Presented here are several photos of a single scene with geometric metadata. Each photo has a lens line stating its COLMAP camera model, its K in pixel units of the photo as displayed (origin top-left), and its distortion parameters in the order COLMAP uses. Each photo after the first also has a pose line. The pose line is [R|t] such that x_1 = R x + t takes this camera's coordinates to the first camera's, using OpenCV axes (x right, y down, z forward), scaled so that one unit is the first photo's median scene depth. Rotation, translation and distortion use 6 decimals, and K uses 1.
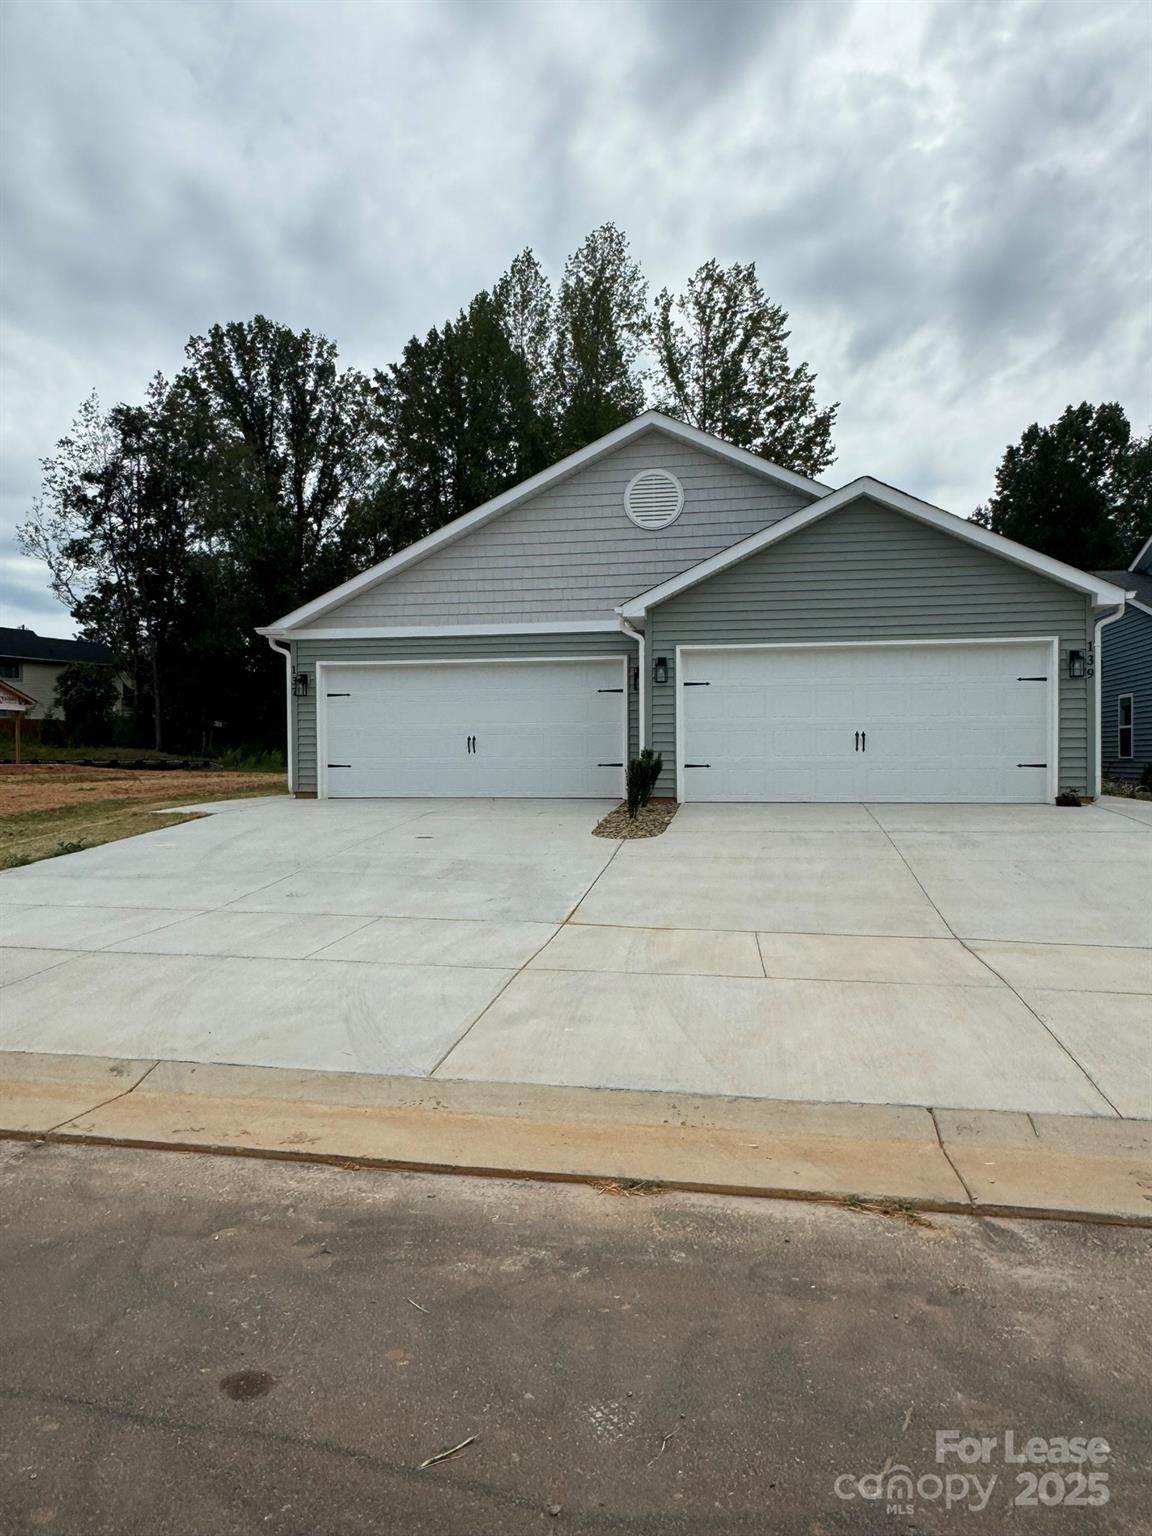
lens RADIAL K [[1052.6, 0, 570.2], [0, 1052.6, 759.1], [0, 0, 1]] dist [-0.003567, -0.000813]
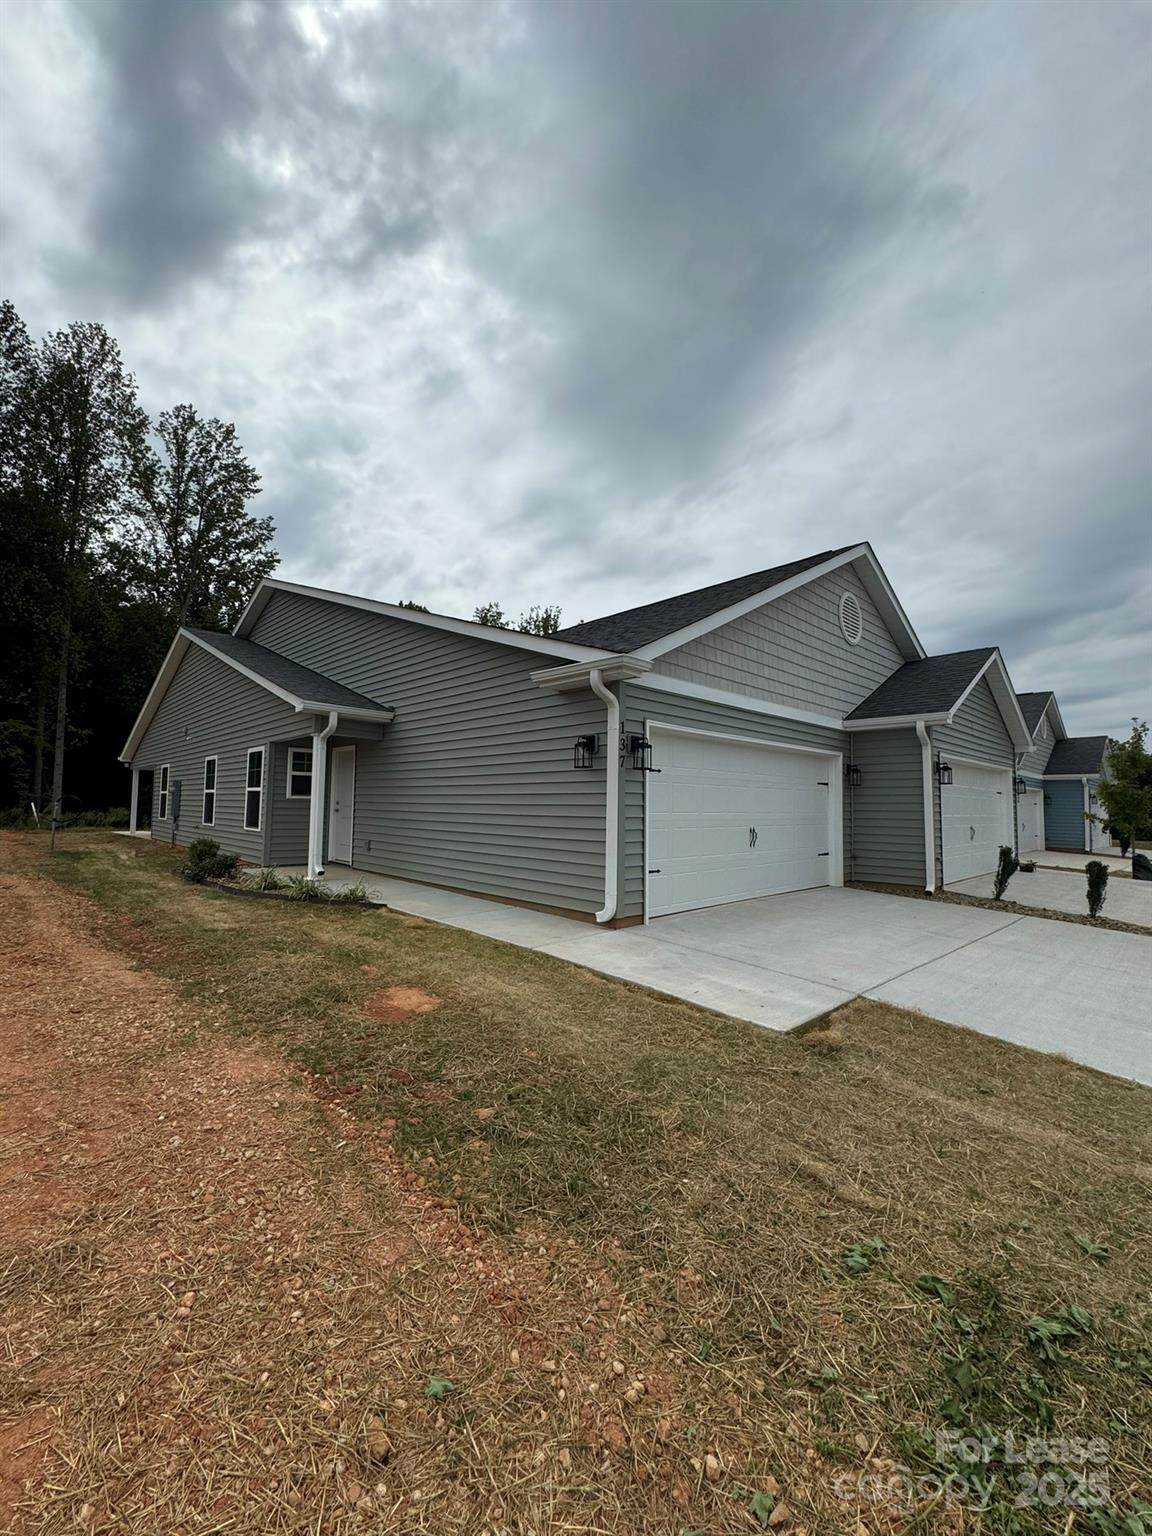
lens RADIAL K [[609.1, 0, 571.6], [0, 609.1, 773.5], [0, 0, 1]] dist [-0.002225, -0.000014]
pose [[0.589773, 0.052773, 0.805843, -0.567368], [-0.017730, 0.998468, -0.052411, -0.035875], [-0.807374, 0.016624, 0.589806, 0.784572]]
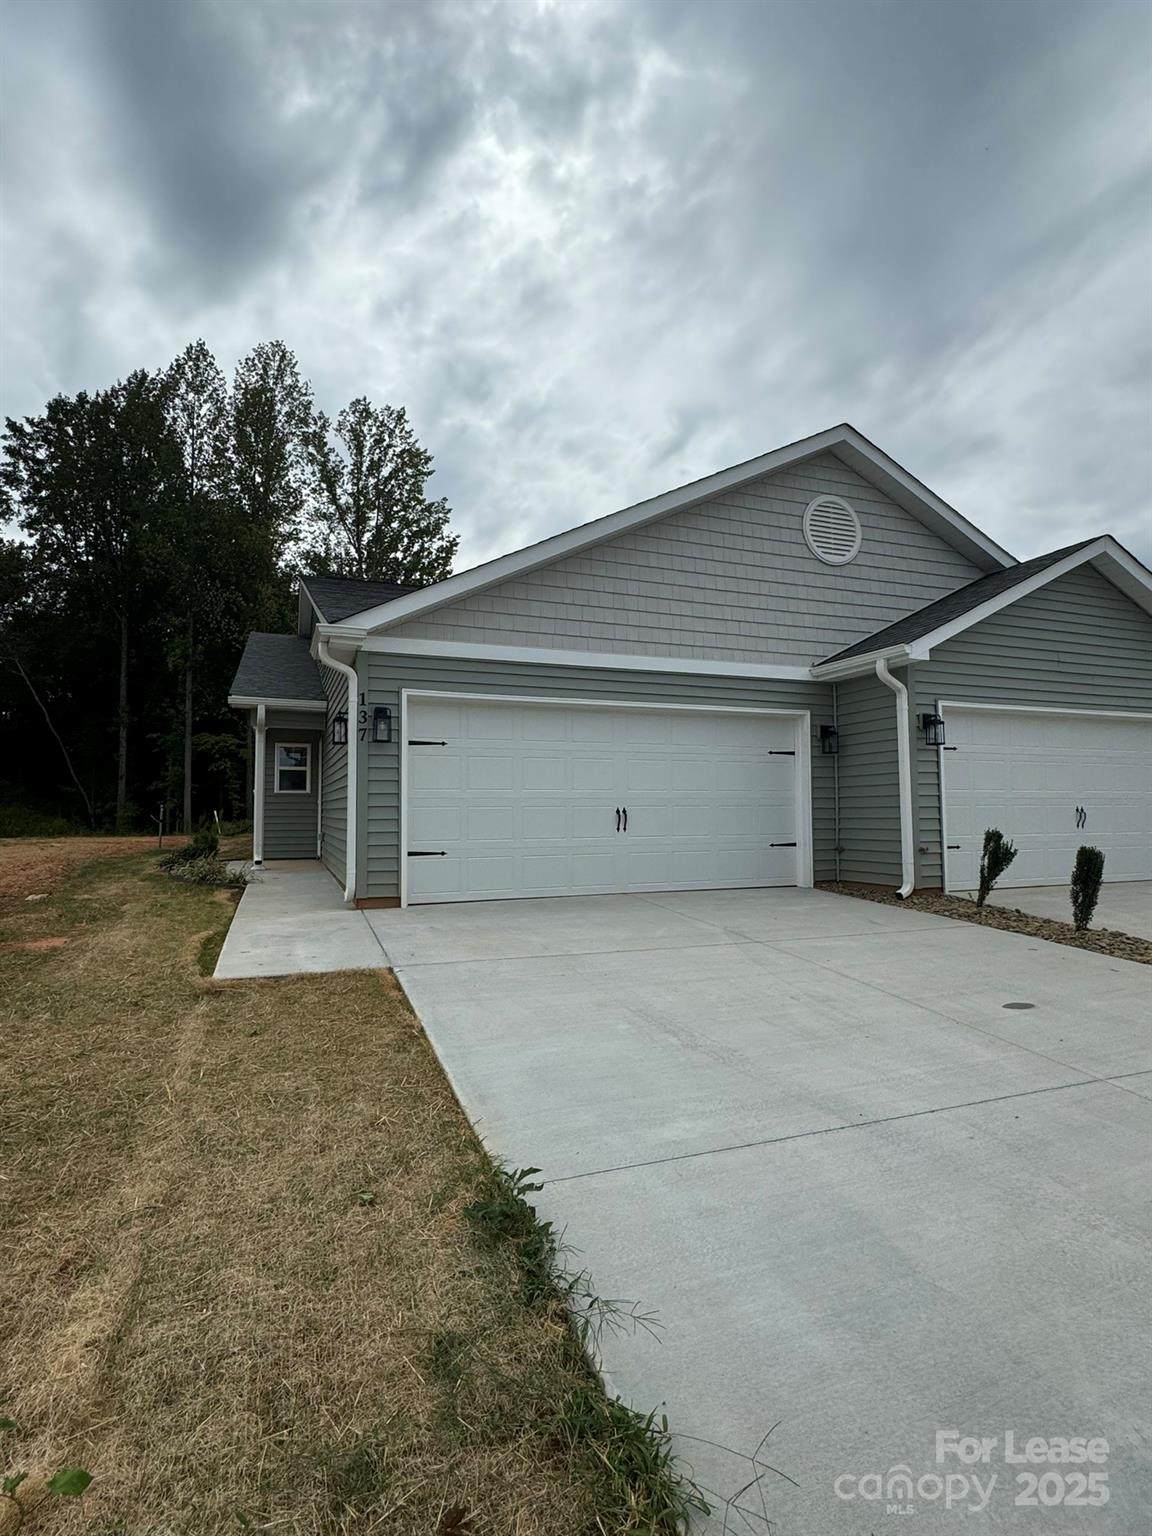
lens RADIAL K [[768.8, 0, 576.2], [0, 768.8, 772.1], [0, 0, 1]] dist [-0.010633, -0.001270]
pose [[0.853581, 0.025064, 0.520356, -0.379261], [0.001004, 0.998761, -0.049756, -0.019240], [-0.520958, 0.042993, 0.852499, 0.537153]]
